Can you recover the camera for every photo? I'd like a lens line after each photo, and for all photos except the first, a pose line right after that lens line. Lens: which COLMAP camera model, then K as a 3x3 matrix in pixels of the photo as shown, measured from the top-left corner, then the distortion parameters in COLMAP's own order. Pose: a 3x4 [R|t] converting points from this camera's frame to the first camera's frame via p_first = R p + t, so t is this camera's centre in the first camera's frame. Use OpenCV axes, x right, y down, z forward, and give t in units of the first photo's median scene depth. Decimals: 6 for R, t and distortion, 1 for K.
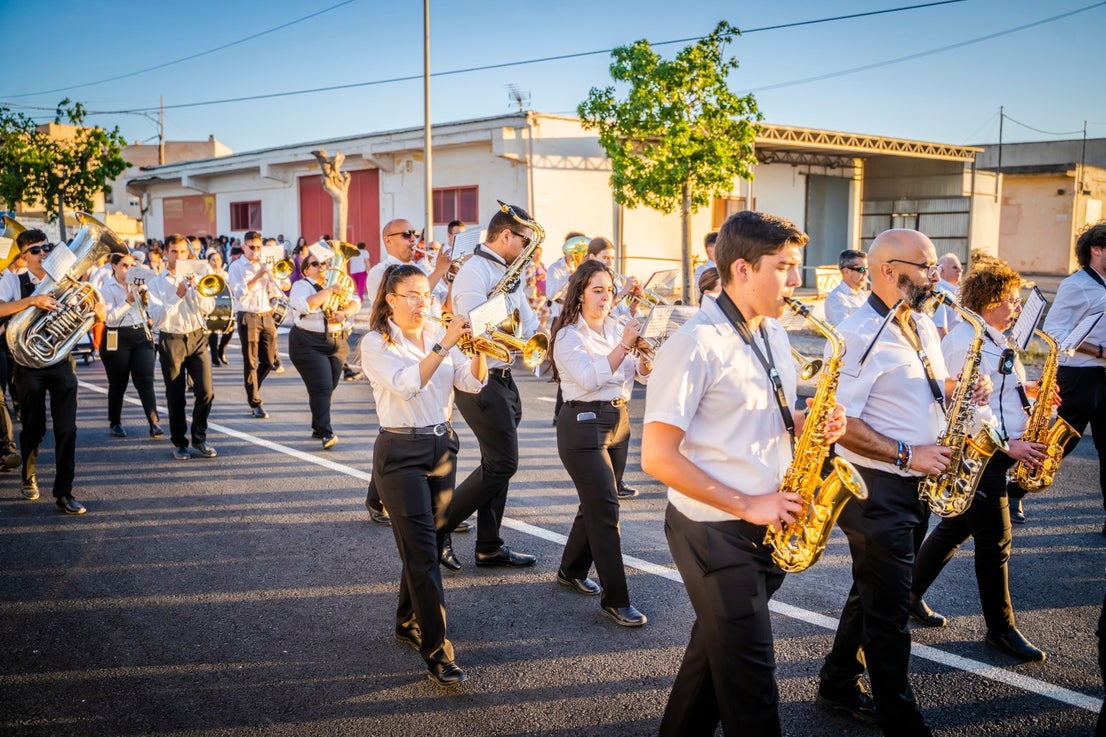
lens RADIAL K [[872.5, 0, 548.6], [0, 872.5, 363.2], [0, 0, 1]] dist [-0.104802, 0.076597]
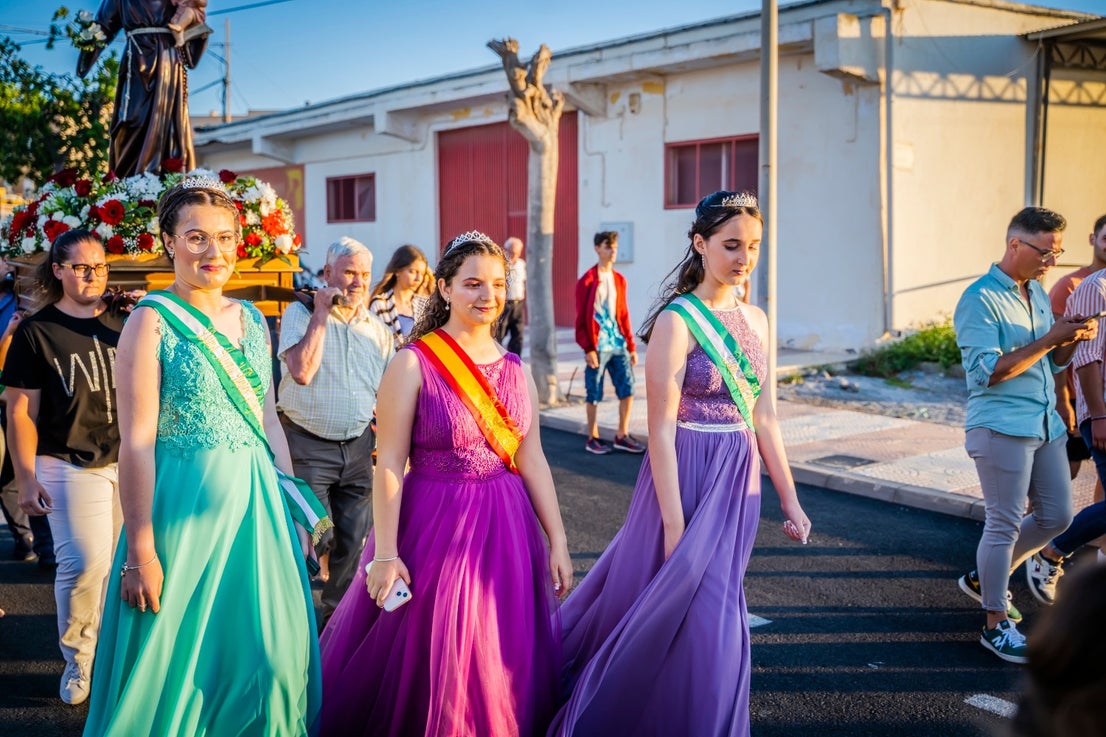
lens RADIAL K [[1108.1, 0, 555.9], [0, 1108.1, 399.4], [0, 0, 1]] dist [-0.045515, 0.009585]
pose [[0.988321, 0.015575, -0.151591, -0.093598], [-0.015487, 0.999879, 0.001760, -0.033854], [0.151600, 0.000608, 0.988442, 0.265760]]
